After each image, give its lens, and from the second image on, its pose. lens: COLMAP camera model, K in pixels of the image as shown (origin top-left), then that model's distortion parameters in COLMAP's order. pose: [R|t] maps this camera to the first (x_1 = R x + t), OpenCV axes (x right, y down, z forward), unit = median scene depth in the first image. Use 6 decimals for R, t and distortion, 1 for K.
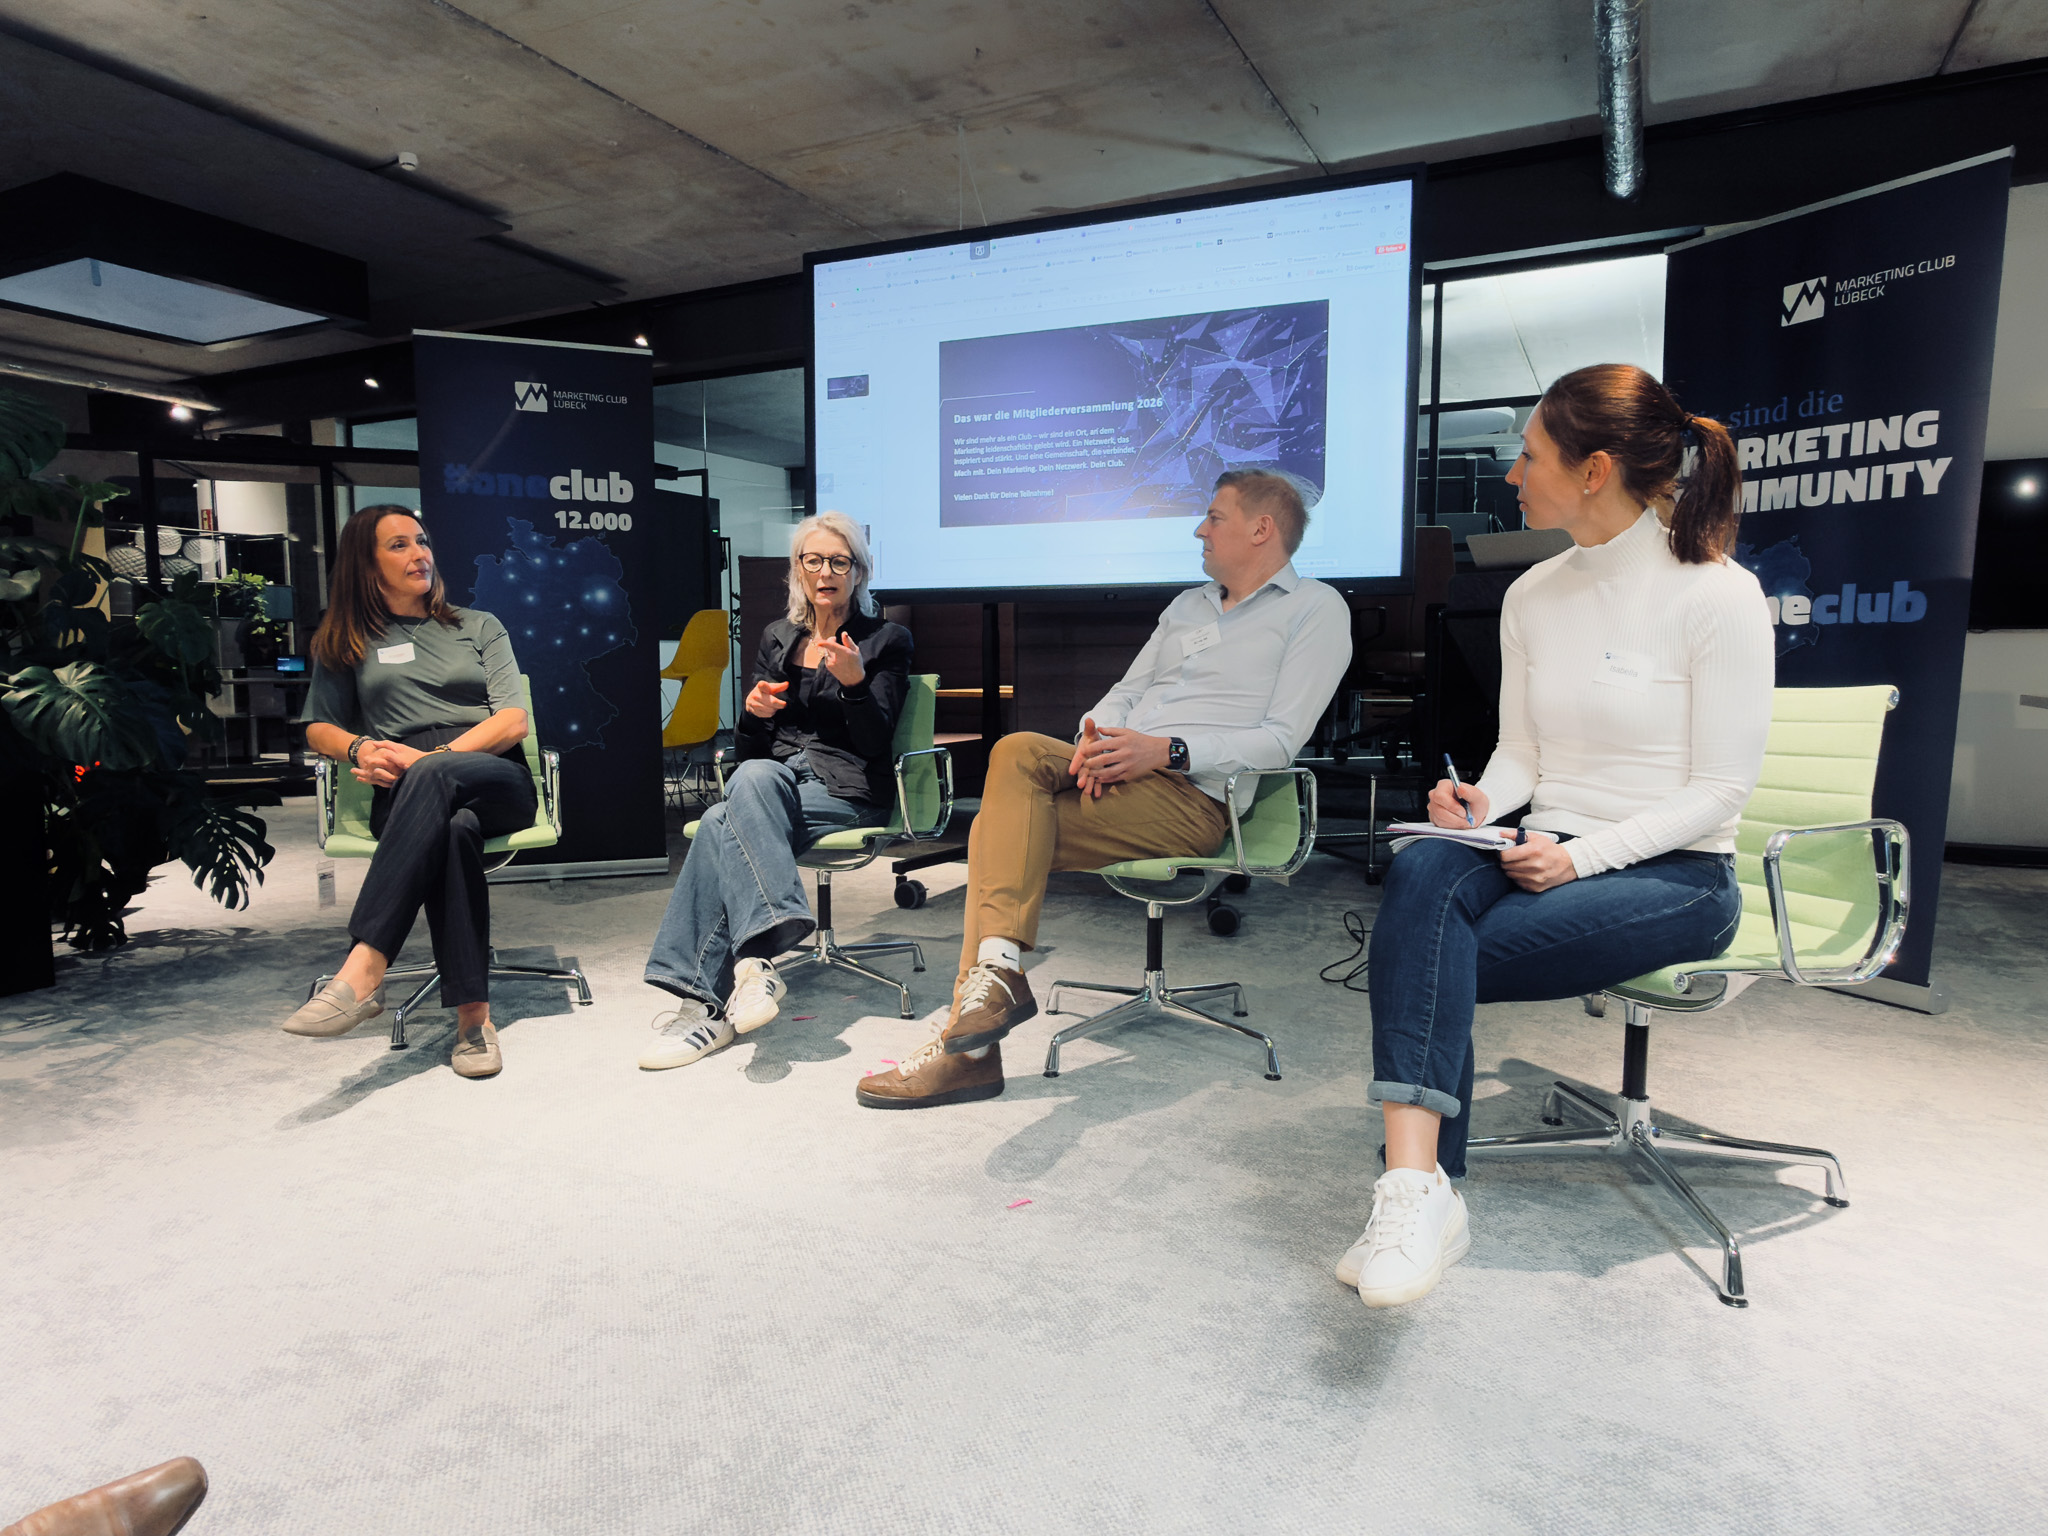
lens RADIAL K [[1241.2, 0, 1025.3], [0, 1241.2, 777.9], [0, 0, 1]] dist [-0.007131, 0.003379]
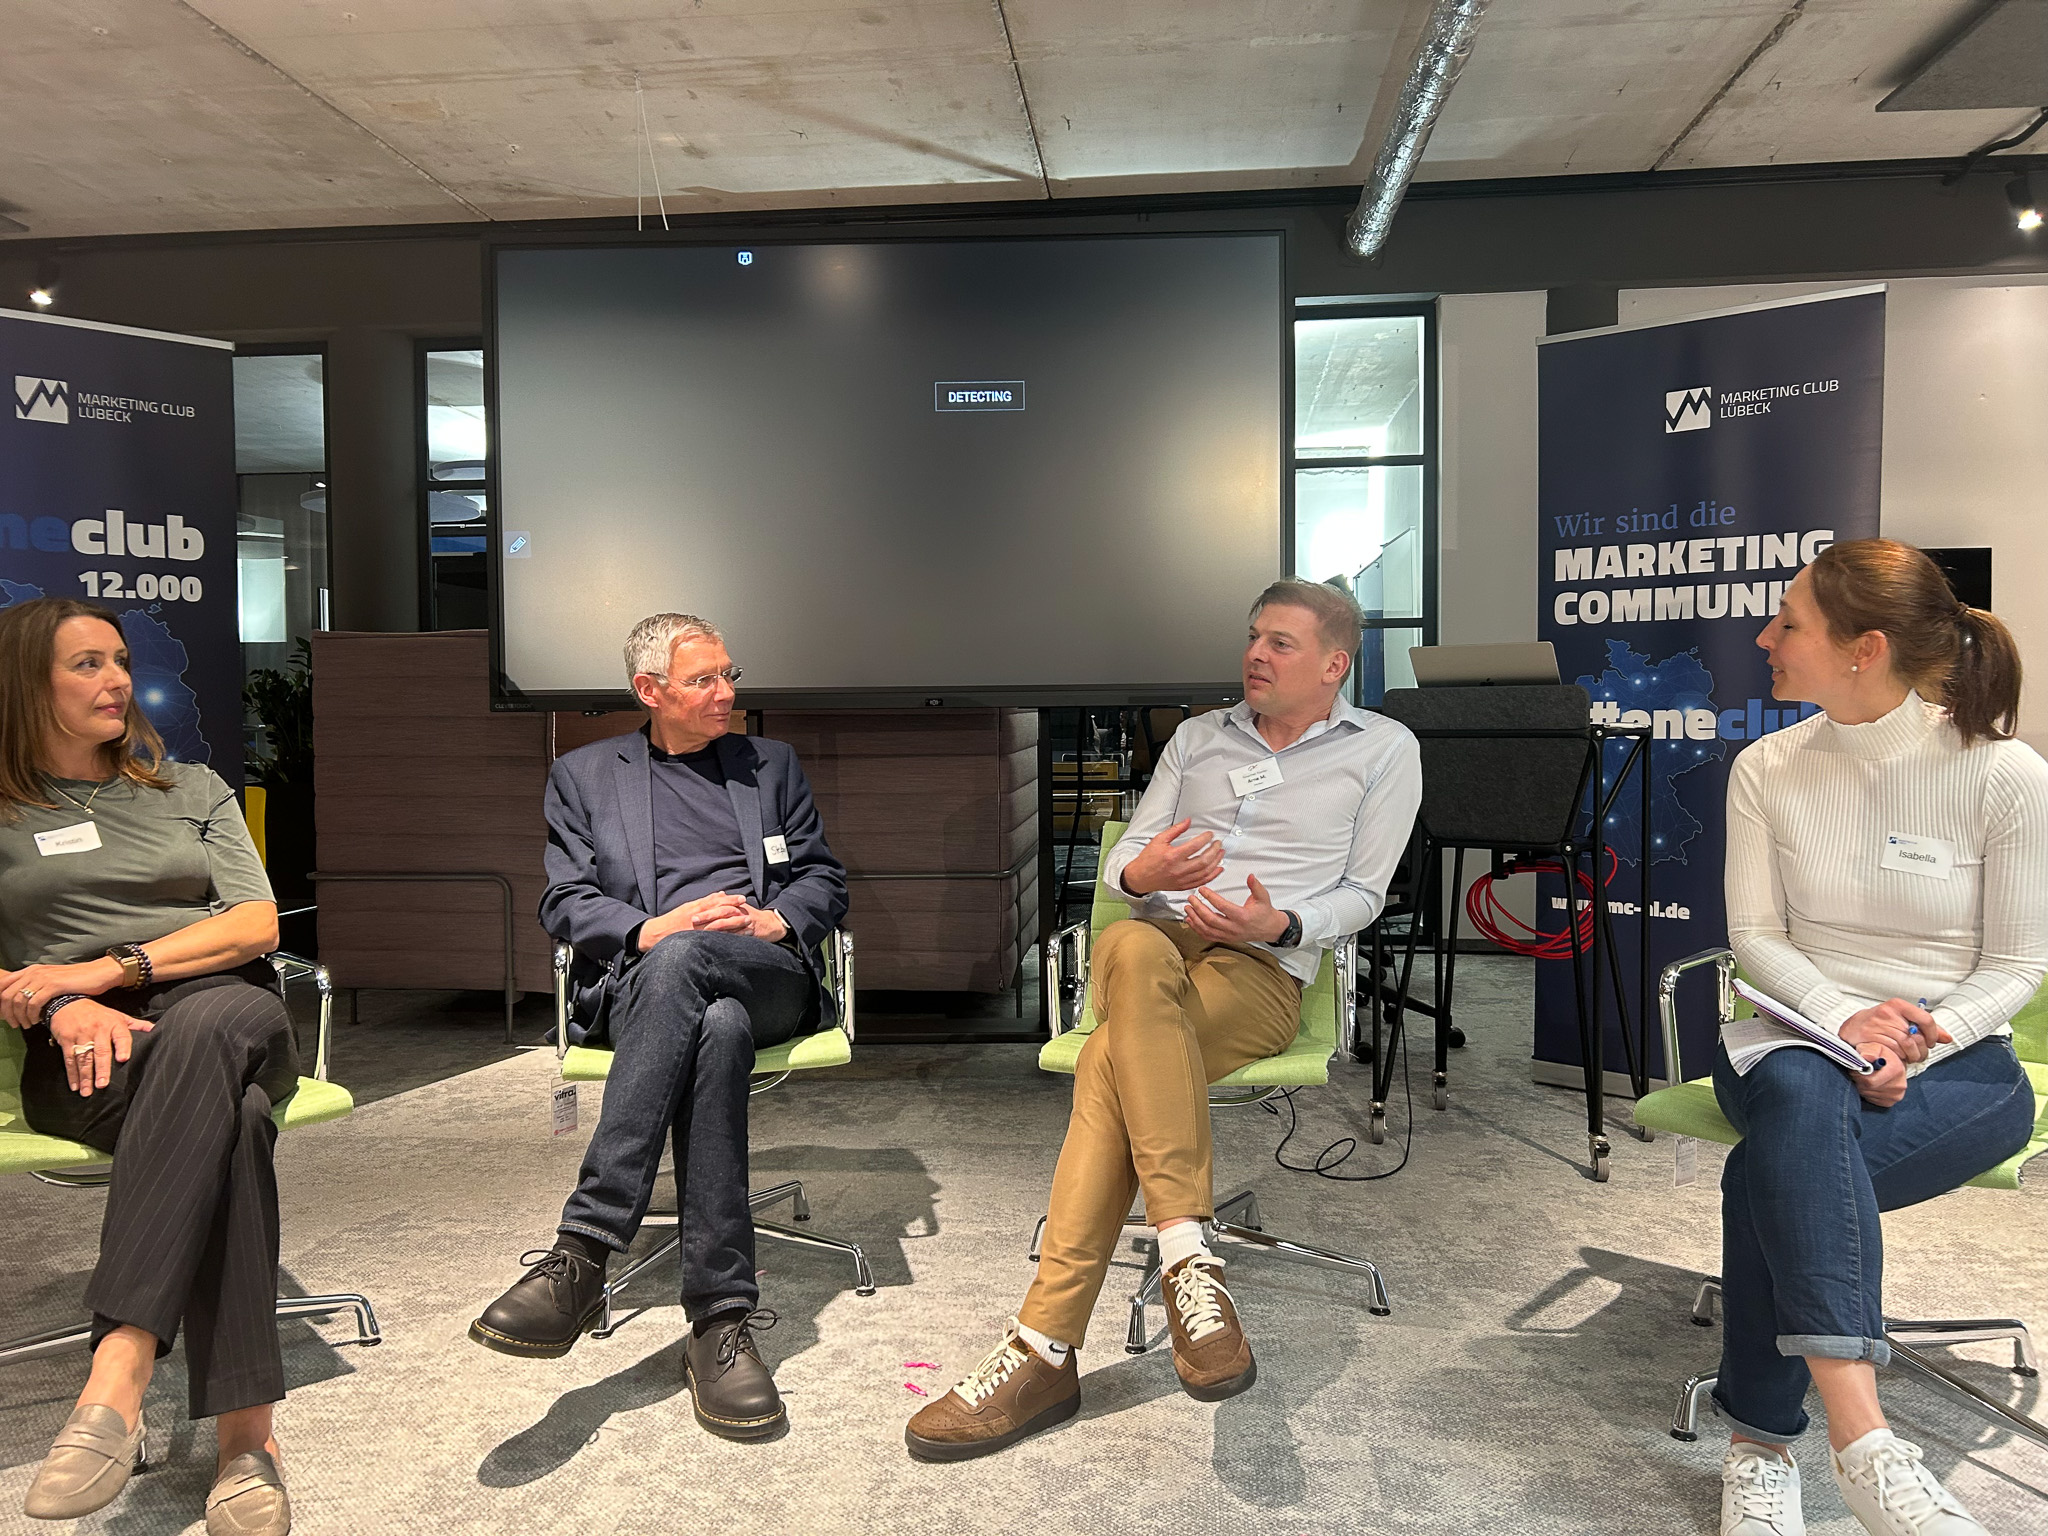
lens RADIAL K [[1555.5, 0, 1029.8], [0, 1555.5, 756.9], [0, 0, 1]] dist [0.023069, -0.014940]
pose [[0.929880, -0.019485, 0.367347, -0.219285], [0.045653, 0.996989, -0.062681, -0.041458], [-0.365019, 0.075056, 0.927970, 0.047645]]
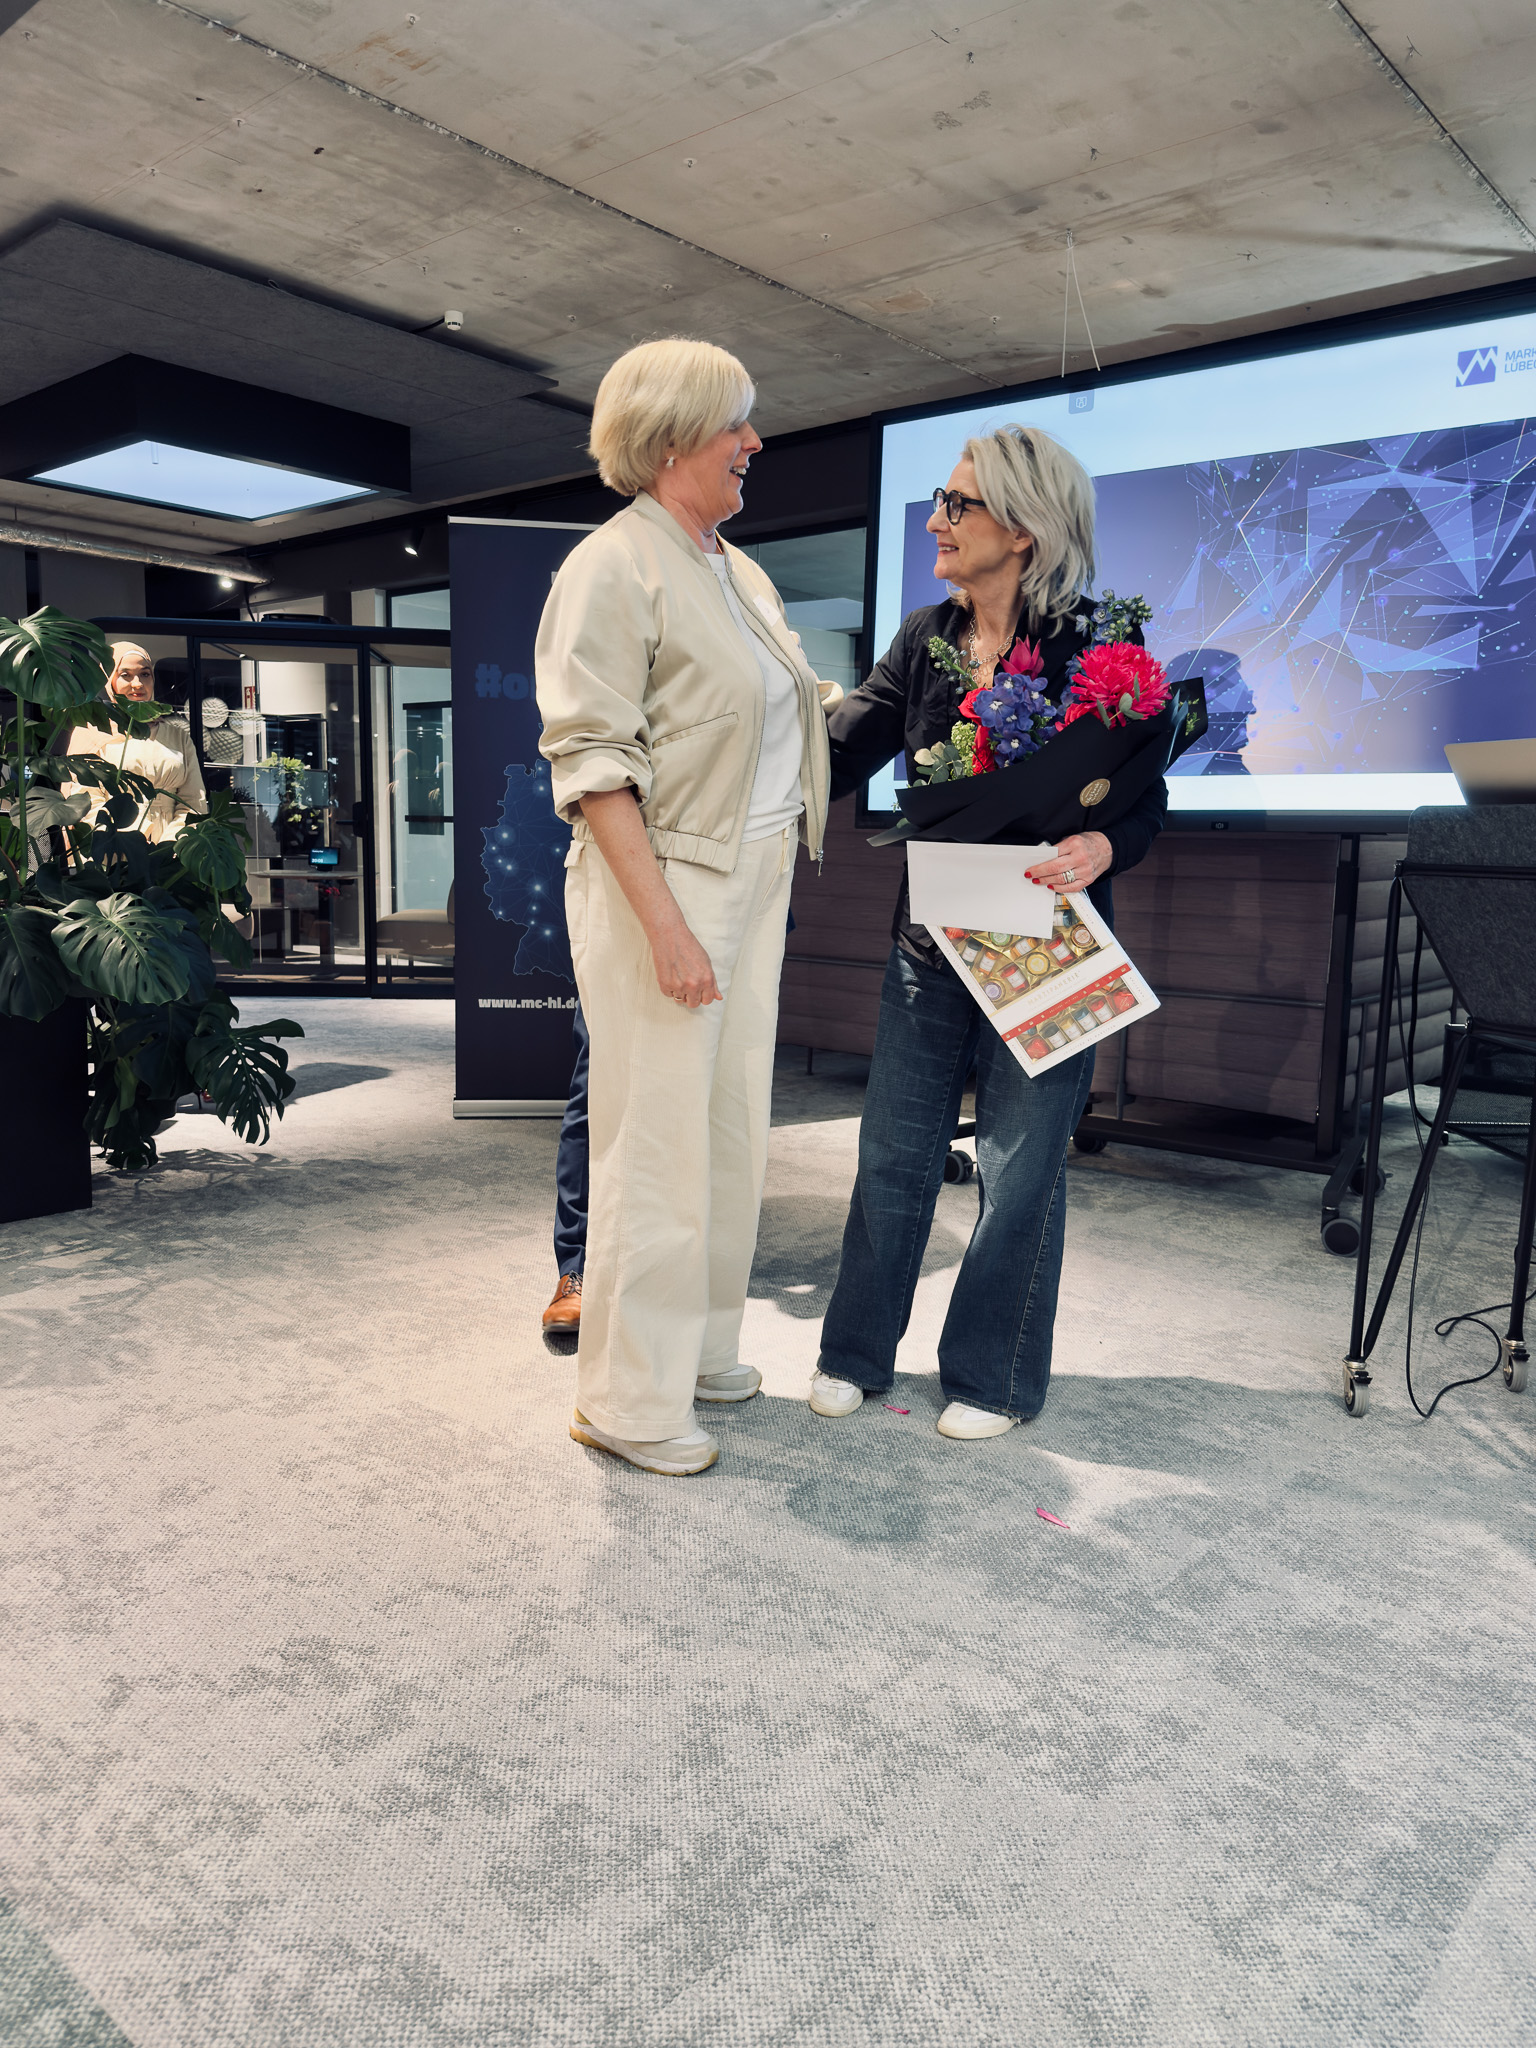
lens RADIAL K [[1455.2, 0, 764.6], [0, 1455.2, 1026.2], [0, 0, 1]] dist [0.019985, -0.033625]
pose [[0.969701, 0.053307, -0.238409, 0.012262], [-0.045706, 0.998258, 0.037303, -0.033358], [0.239982, -0.025276, 0.970448, -0.008292]]
